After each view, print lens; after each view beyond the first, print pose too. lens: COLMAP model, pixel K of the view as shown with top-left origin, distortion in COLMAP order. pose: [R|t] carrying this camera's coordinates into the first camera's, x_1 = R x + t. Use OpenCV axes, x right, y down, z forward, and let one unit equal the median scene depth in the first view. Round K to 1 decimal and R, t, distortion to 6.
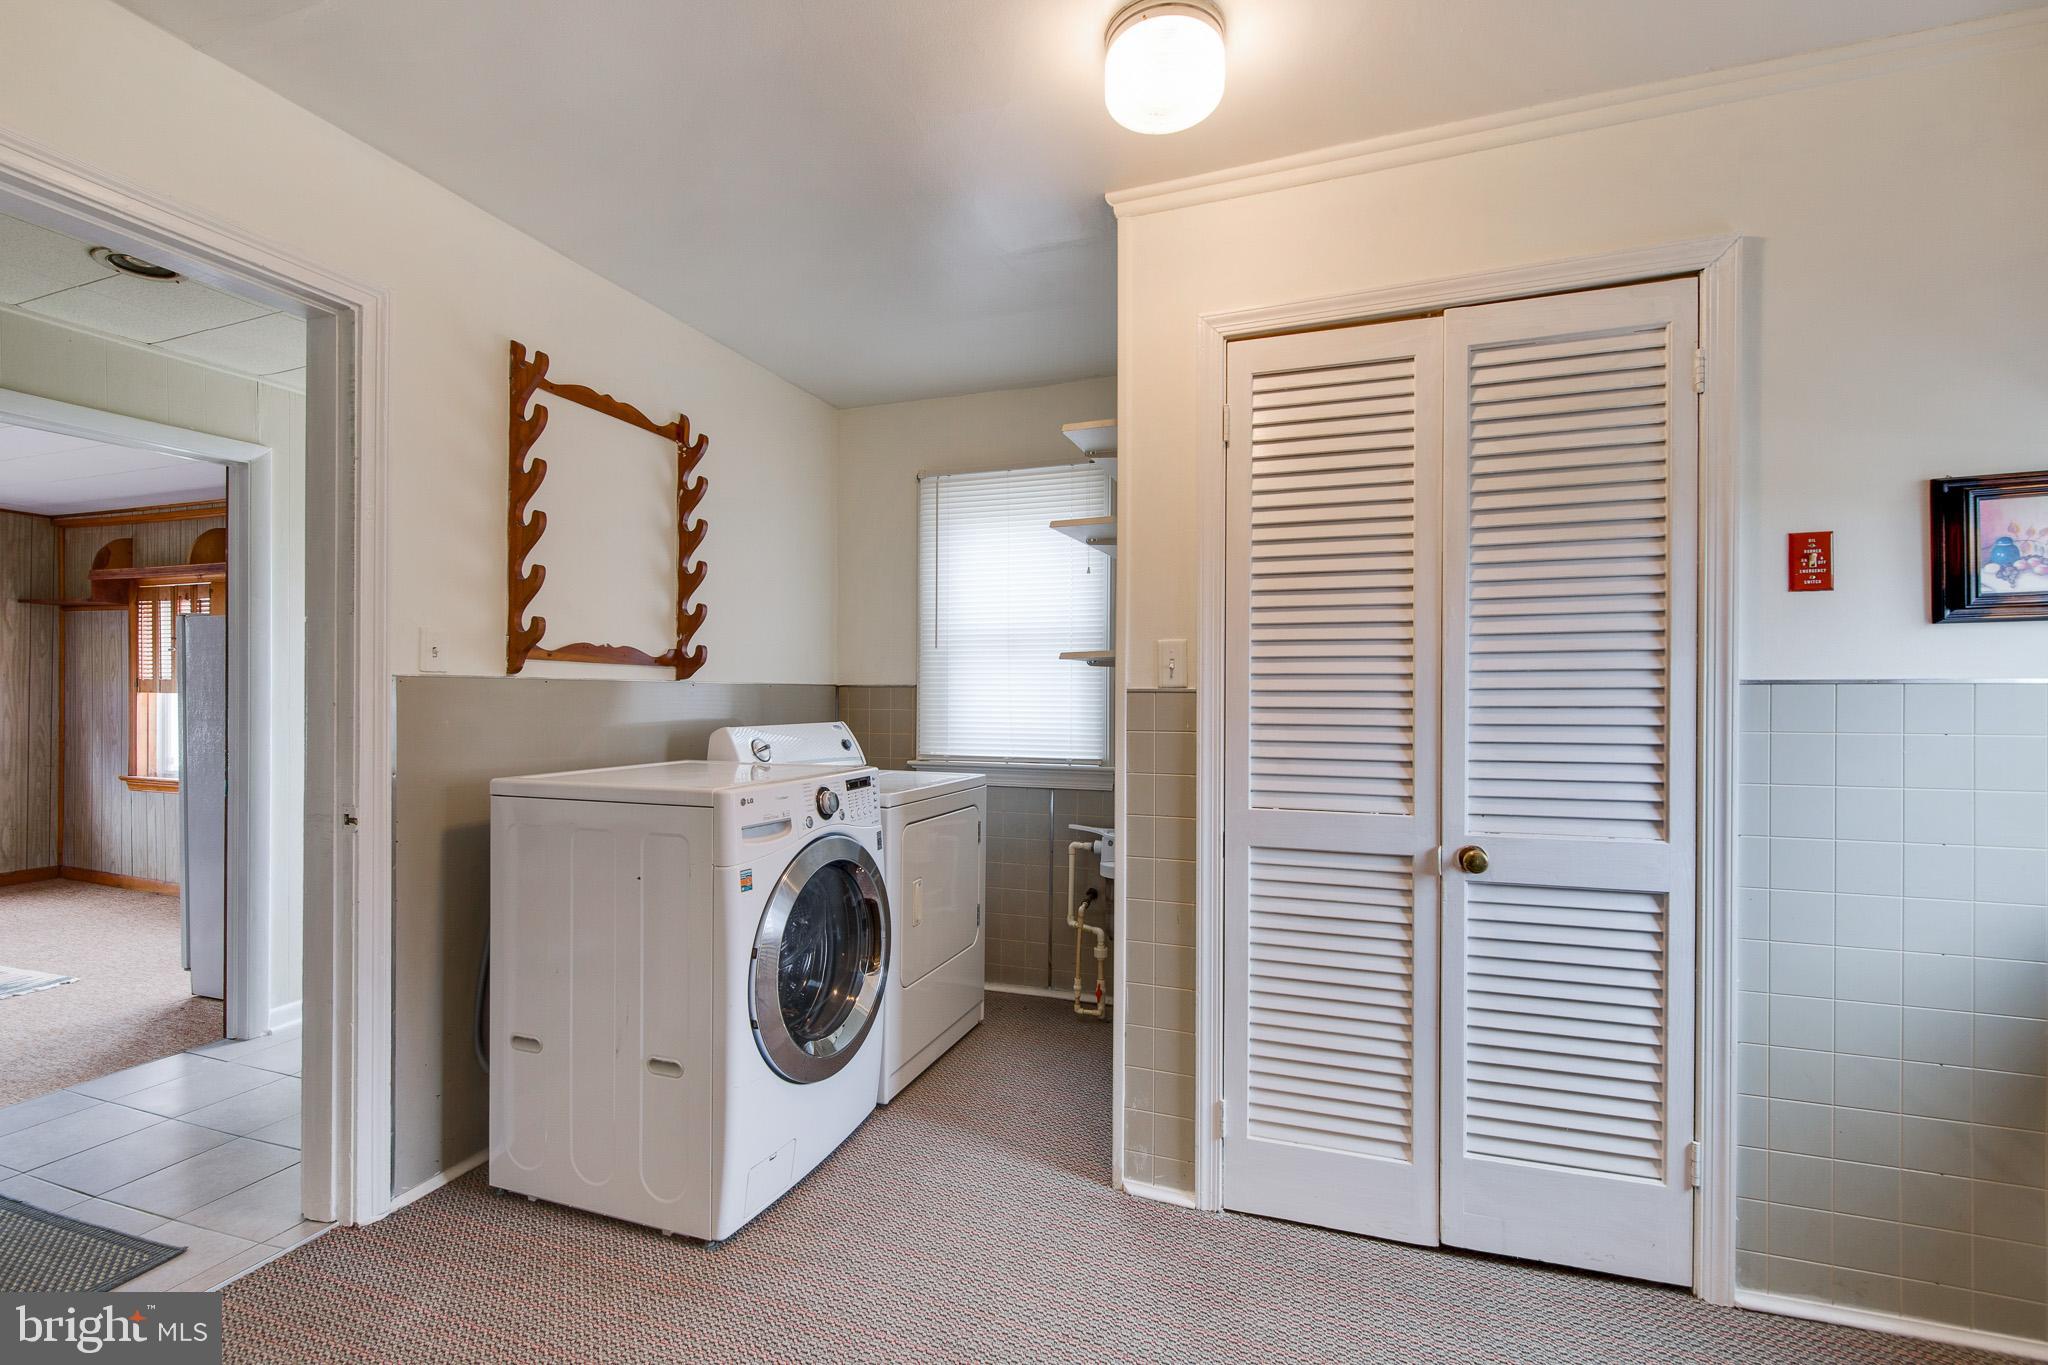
lens RADIAL K [[904.4, 0, 1024.6], [0, 904.4, 696.8], [0, 0, 1]] dist [0.008882, -0.001561]
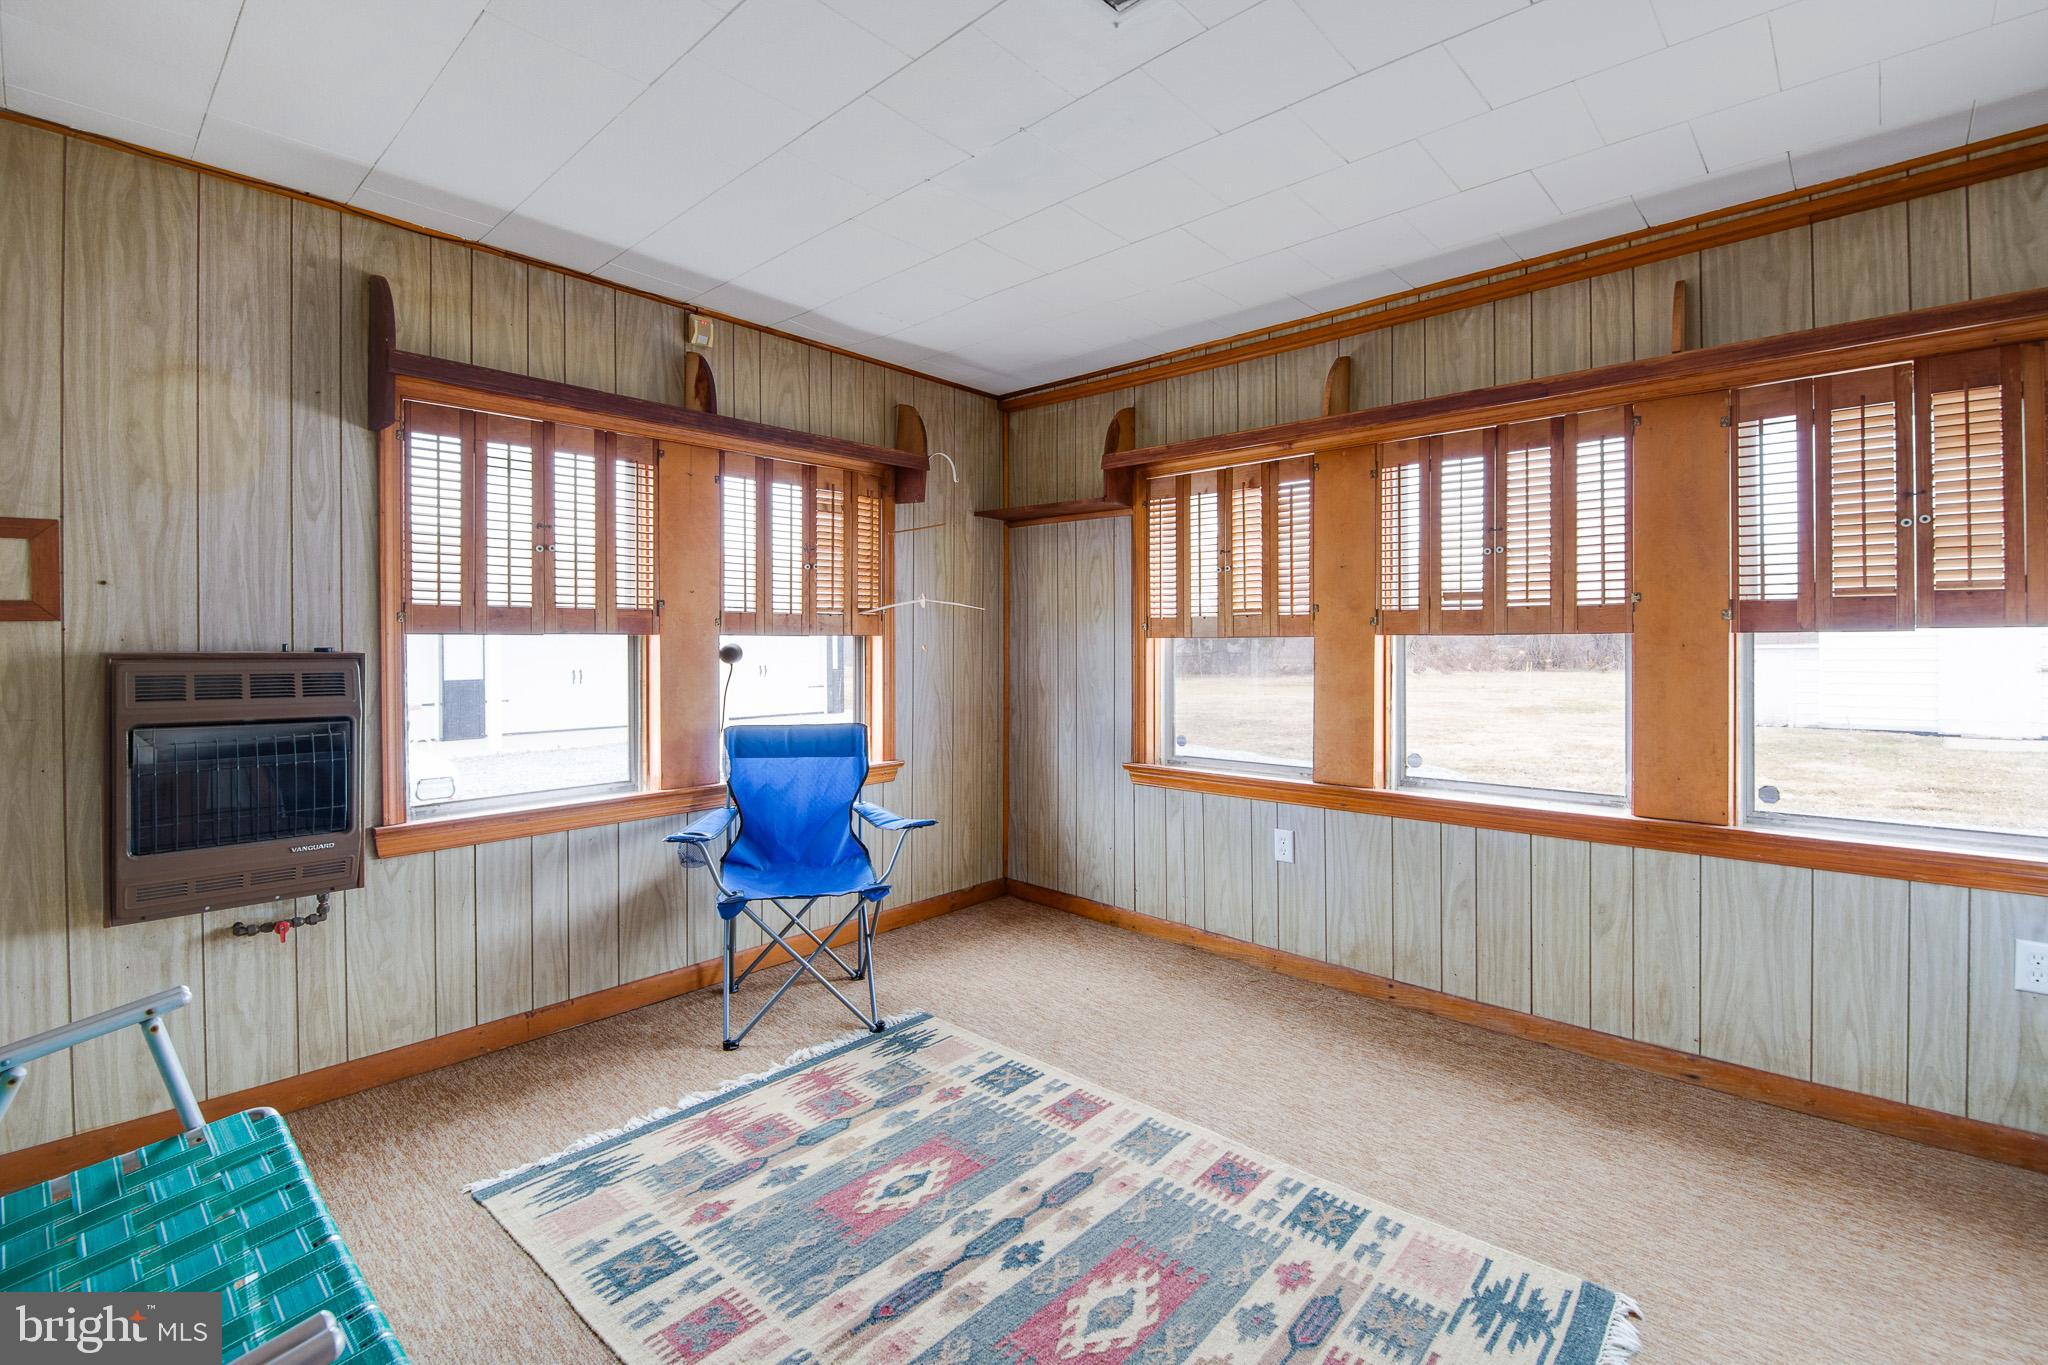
lens RADIAL K [[904.4, 0, 1023.1], [0, 904.4, 660.8], [0, 0, 1]] dist [0.008882, -0.001561]
pose [[0.924903, -0.001588, -0.380199, -0.795992], [0.005612, 0.999939, 0.009478, 0.004865], [0.380161, -0.010900, 0.924856, 0.349982]]
